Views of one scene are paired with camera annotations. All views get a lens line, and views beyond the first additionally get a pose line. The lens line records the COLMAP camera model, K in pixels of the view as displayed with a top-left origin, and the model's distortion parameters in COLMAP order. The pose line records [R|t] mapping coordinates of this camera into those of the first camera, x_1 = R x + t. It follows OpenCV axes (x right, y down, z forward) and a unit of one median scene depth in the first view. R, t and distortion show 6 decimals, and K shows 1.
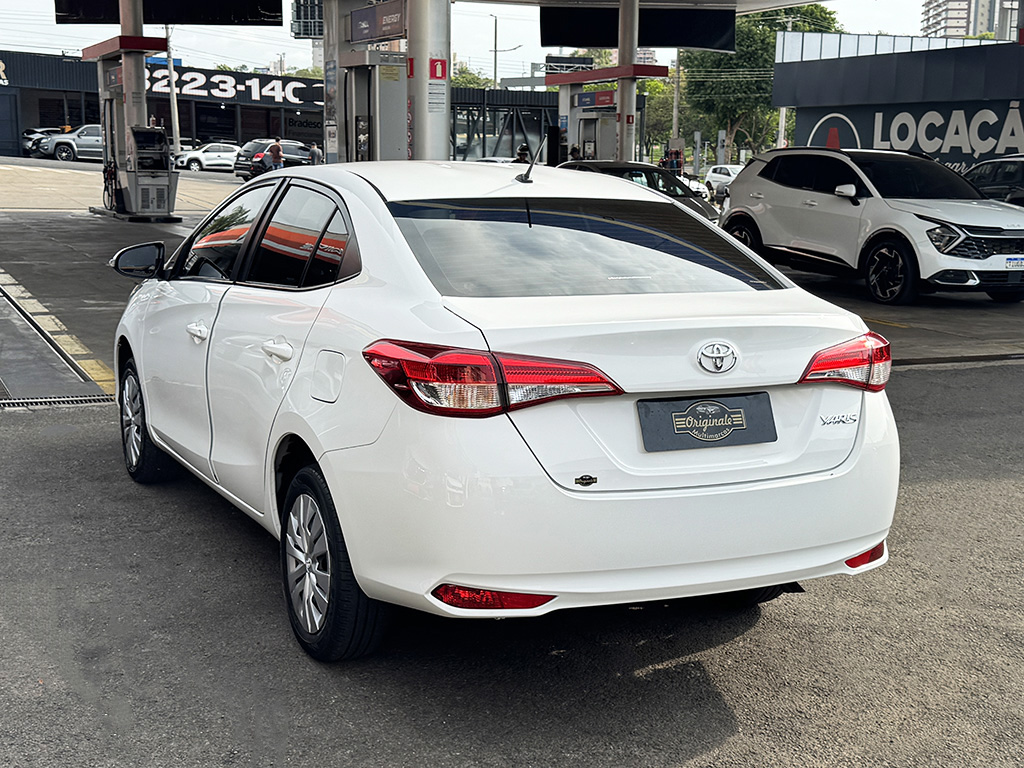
lens RADIAL K [[1441.2, 0, 512.2], [0, 1441.2, 383.0], [0, 0, 1]] dist [0.111990, 0.000000]
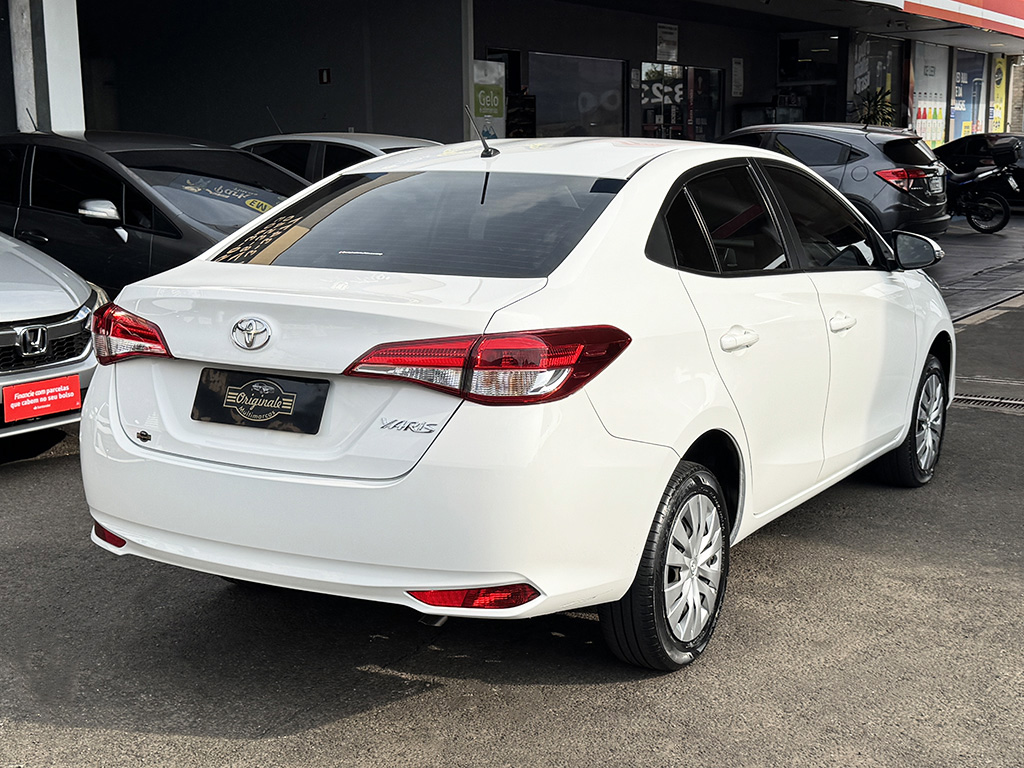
lens RADIAL K [[1441.2, 0, 512.4], [0, 1441.2, 382.6], [0, 0, 1]] dist [0.111990, 0.000000]
pose [[0.557173, 0.114176, -0.822509, 0.871109], [-0.115854, 0.991503, 0.059154, -0.052505], [0.822275, 0.062332, 0.565667, 0.515136]]
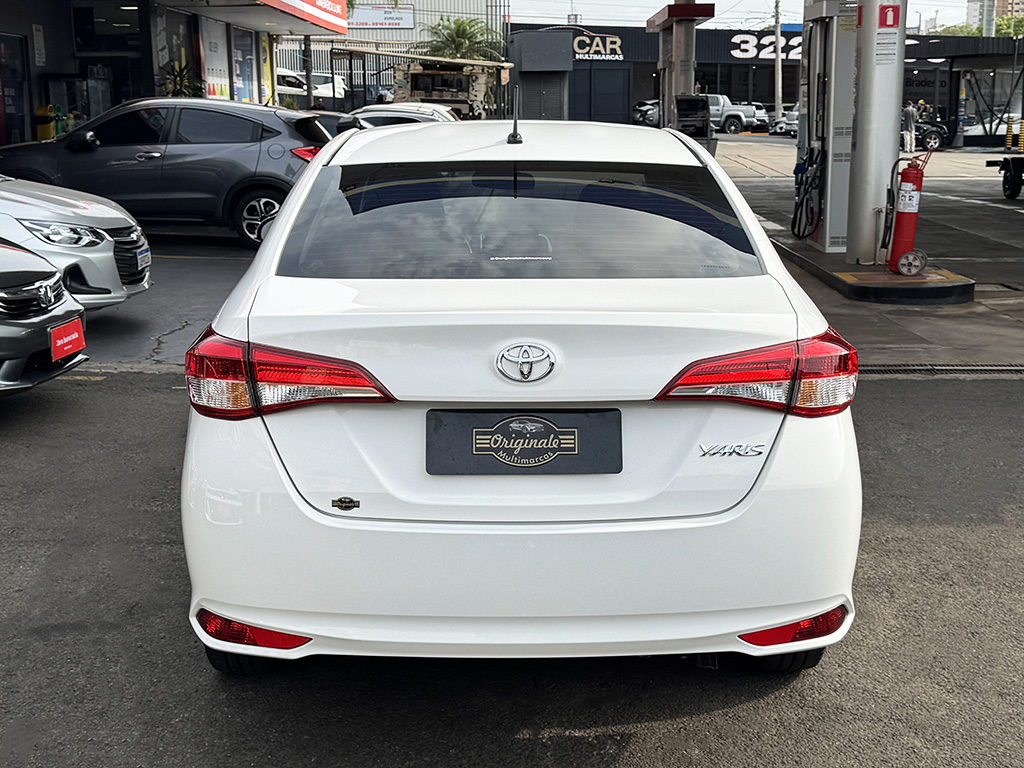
lens RADIAL K [[1441.2, 0, 514.4], [0, 1441.2, 380.0], [0, 0, 1]] dist [0.111990, 0.000000]
pose [[0.907843, 0.053246, -0.415916, 0.395540], [-0.044534, 0.998538, 0.030627, -0.027090], [0.416939, -0.009282, 0.908887, 0.238965]]
